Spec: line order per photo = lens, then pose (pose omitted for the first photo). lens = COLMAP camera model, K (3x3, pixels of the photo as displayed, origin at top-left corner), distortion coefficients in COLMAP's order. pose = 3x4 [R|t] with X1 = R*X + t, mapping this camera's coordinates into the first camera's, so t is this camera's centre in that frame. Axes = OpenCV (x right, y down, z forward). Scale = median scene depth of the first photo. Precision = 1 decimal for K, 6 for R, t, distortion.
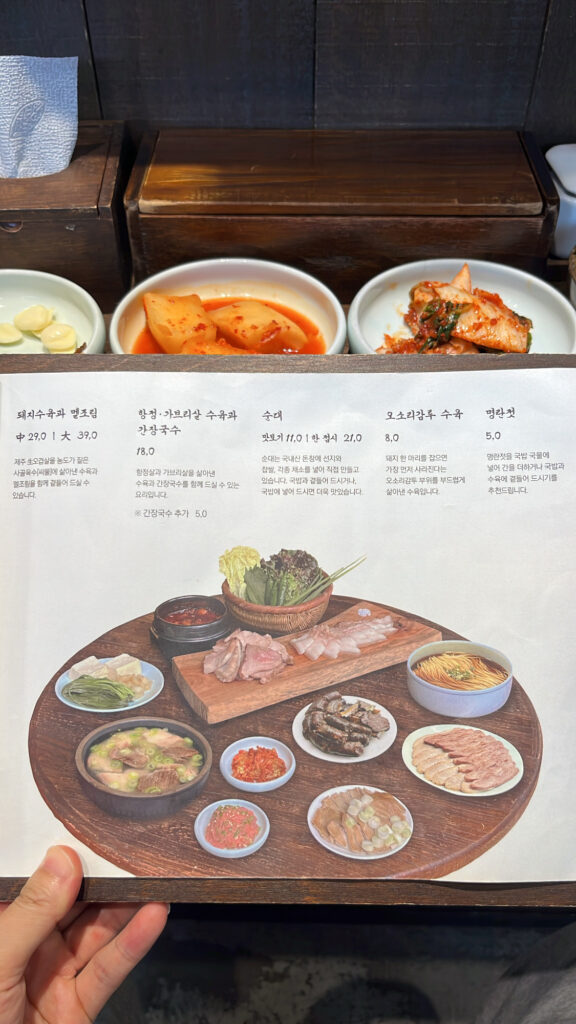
lens RADIAL K [[814.8, 0, 290.6], [0, 814.8, 516.7], [0, 0, 1]] dist [-0.006081, -0.009453]
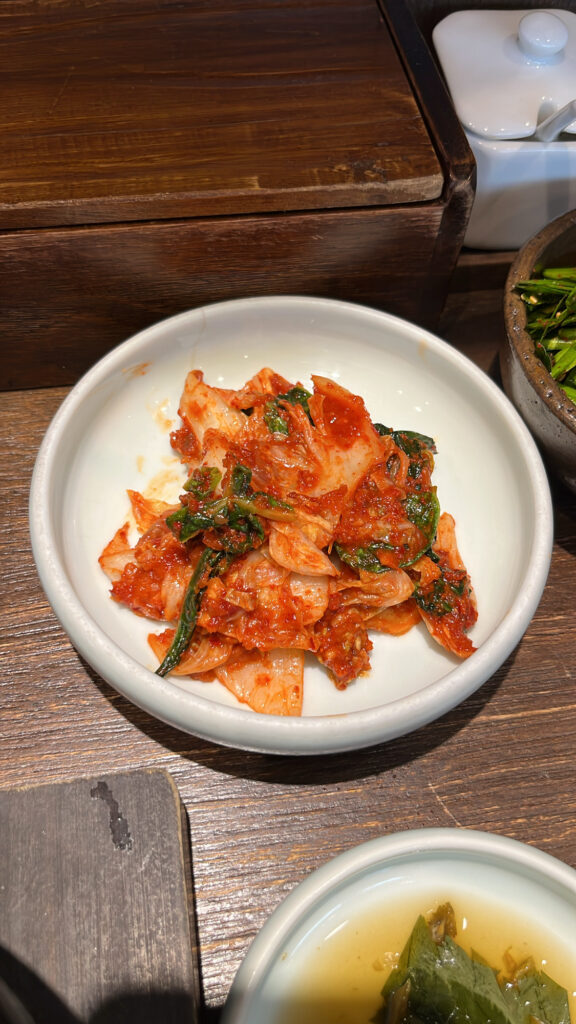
lens RADIAL K [[763.5, 0, 256.1], [0, 763.5, 514.4], [0, 0, 1]] dist [-0.001077, -0.001020]
pose [[0.987960, -0.110315, 0.108471, 0.136868], [0.086326, 0.974904, 0.205208, -0.291968], [-0.128386, -0.193374, 0.972689, 0.551098]]
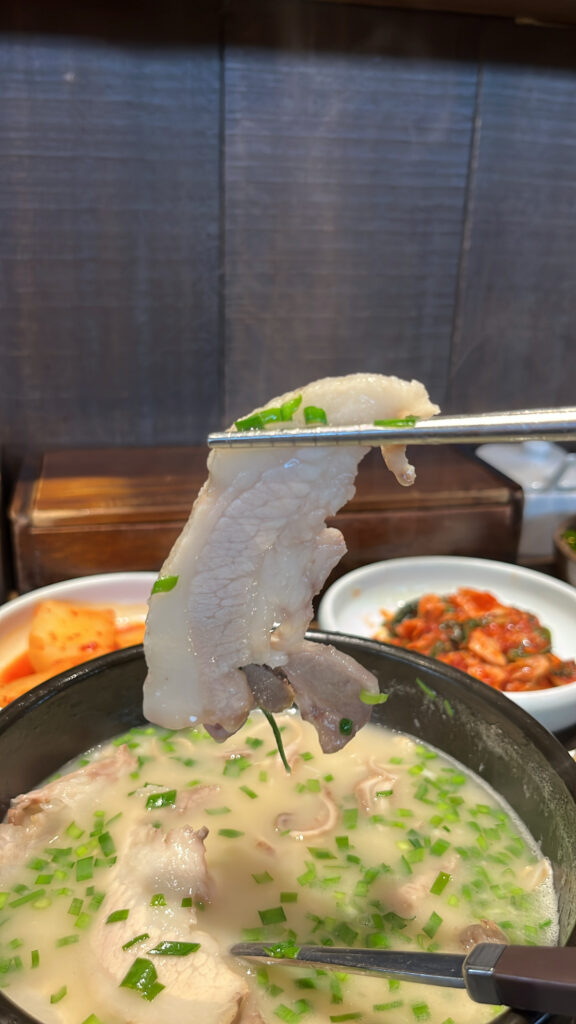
lens RADIAL K [[814.8, 0, 290.6], [0, 814.8, 516.7], [0, 0, 1]] dist [-0.006081, -0.009453]
pose [[0.972594, -0.055229, 0.225854, -0.120004], [0.150531, 0.889890, -0.430623, -0.012495], [-0.177202, 0.452819, 0.873816, 0.274321]]
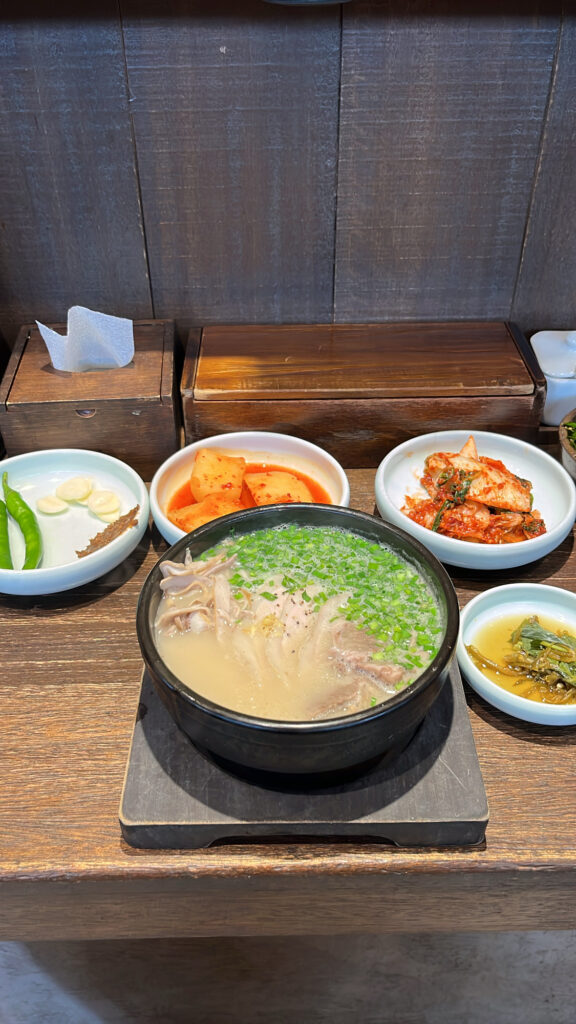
lens RADIAL K [[814.8, 0, 290.6], [0, 814.8, 516.7], [0, 0, 1]] dist [-0.006081, -0.009453]
pose [[0.999480, -0.022247, 0.023334, -0.076171], [0.025650, 0.987187, -0.157490, -0.015645], [-0.019531, 0.158007, 0.987245, -0.140147]]
